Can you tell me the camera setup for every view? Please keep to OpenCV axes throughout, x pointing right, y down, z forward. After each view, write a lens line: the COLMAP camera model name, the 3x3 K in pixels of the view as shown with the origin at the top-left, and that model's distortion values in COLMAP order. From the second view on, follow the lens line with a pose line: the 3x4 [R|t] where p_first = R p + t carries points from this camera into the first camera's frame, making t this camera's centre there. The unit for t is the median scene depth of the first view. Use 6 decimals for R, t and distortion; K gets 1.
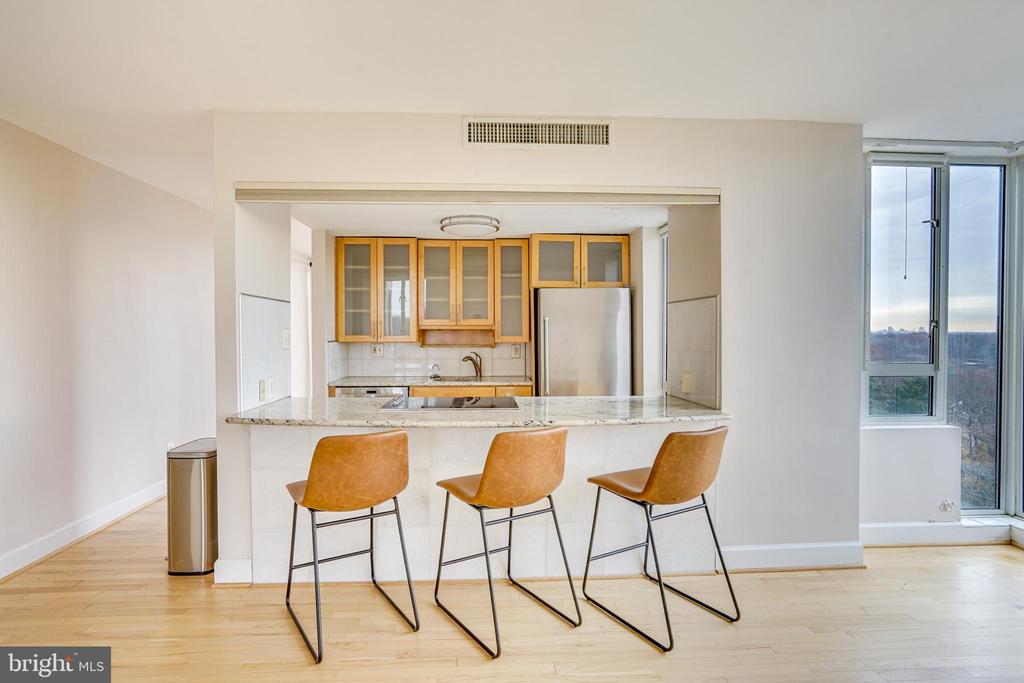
lens RADIAL K [[545.6, 0, 511.7], [0, 545.6, 341.0], [0, 0, 1]] dist [-0.041002, 0.023363]
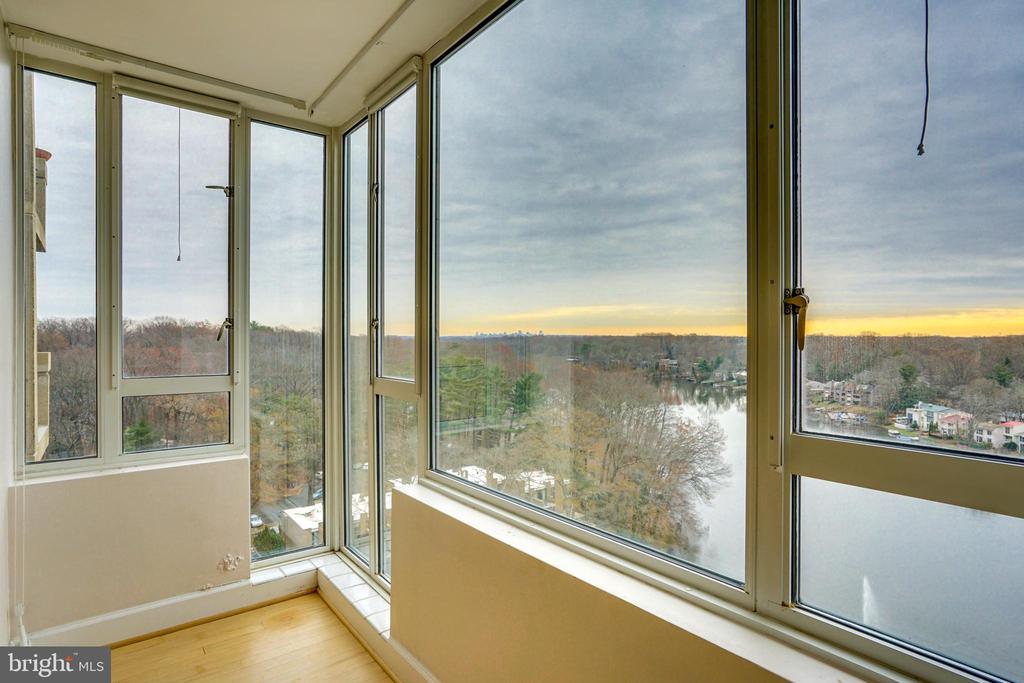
lens RADIAL K [[545.6, 0, 513.9], [0, 545.6, 341.7], [0, 0, 1]] dist [-0.041002, 0.023363]
pose [[0.819963, -0.003299, 0.572406, 0.705409], [0.005021, 0.999986, -0.001429, -0.002819], [-0.572394, 0.004046, 0.819969, 0.143141]]
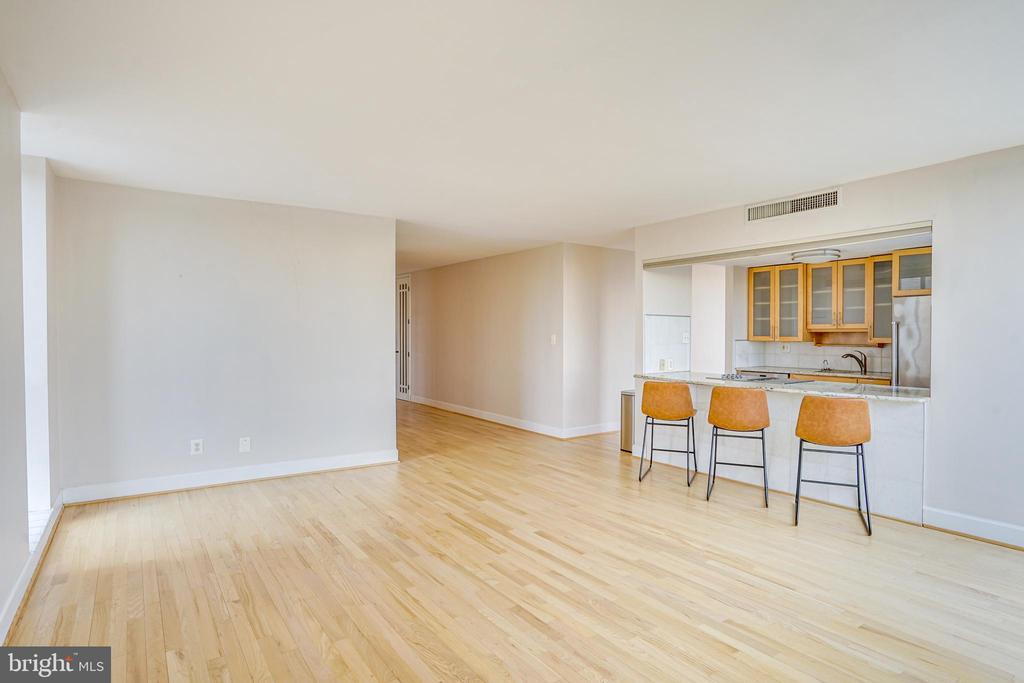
lens RADIAL K [[545.6, 0, 512.7], [0, 545.6, 343.2], [0, 0, 1]] dist [-0.041002, 0.023363]
pose [[0.529771, 0.016605, -0.847978, 0.818867], [-0.014469, 0.999840, 0.010540, 0.003289], [0.848017, 0.006686, 0.529926, -0.424608]]
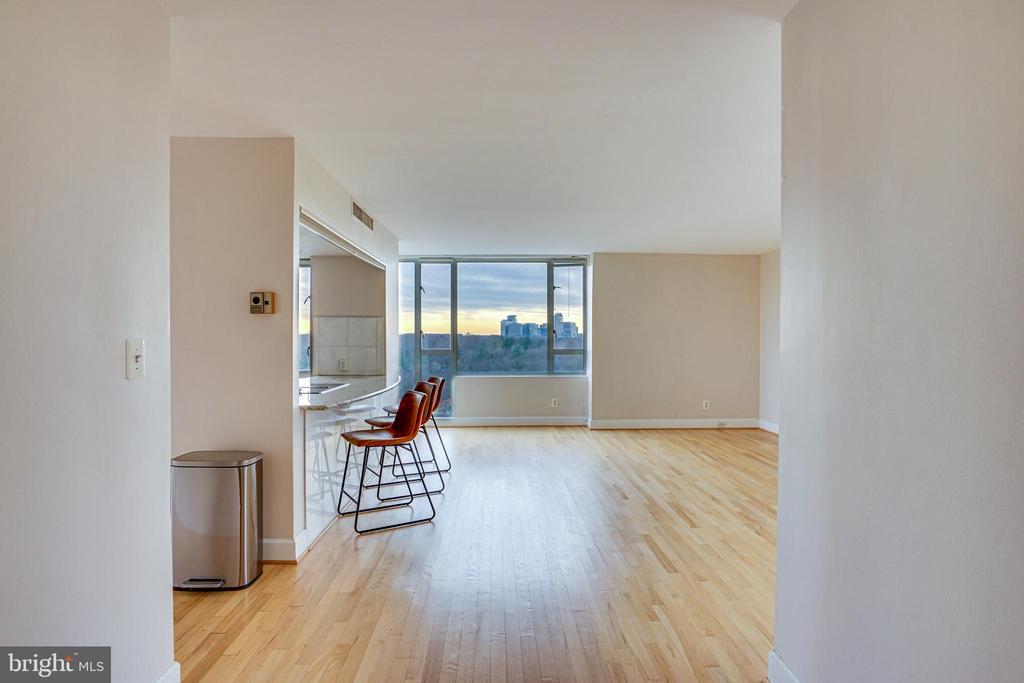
lens RADIAL K [[545.6, 0, 506.3], [0, 545.6, 336.5], [0, 0, 1]] dist [-0.041002, 0.023363]
pose [[0.033928, -0.000905, 0.999424, -1.321210], [0.011692, 0.999932, 0.000509, -0.008186], [-0.999356, 0.011668, 0.033936, 0.406642]]
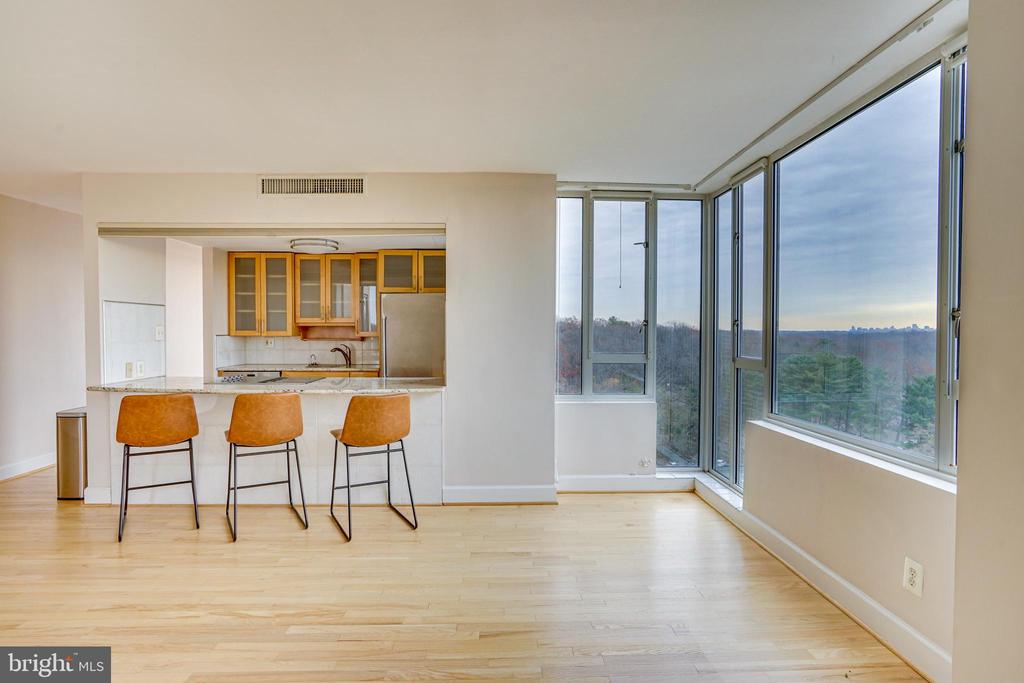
lens RADIAL K [[545.6, 0, 508.6], [0, 545.6, 340.9], [0, 0, 1]] dist [-0.041002, 0.023363]
pose [[0.999608, 0.004100, -0.027682, 0.514294], [-0.003905, 0.999967, 0.007105, 0.003261], [0.027710, -0.006994, 0.999592, -0.328384]]
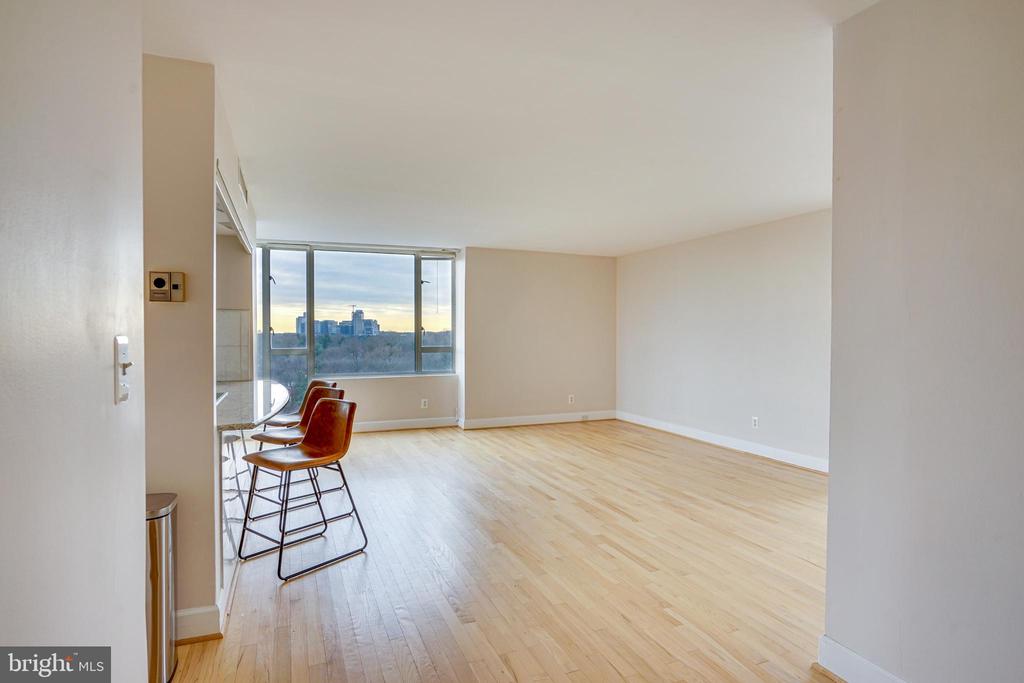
lens RADIAL K [[545.6, 0, 507.4], [0, 545.6, 339.6], [0, 0, 1]] dist [-0.041002, 0.023363]
pose [[-0.324069, -0.009963, 0.945981, -1.178377], [0.012775, 0.999807, 0.014906, -0.009178], [-0.945947, 0.016916, -0.323879, 0.668641]]
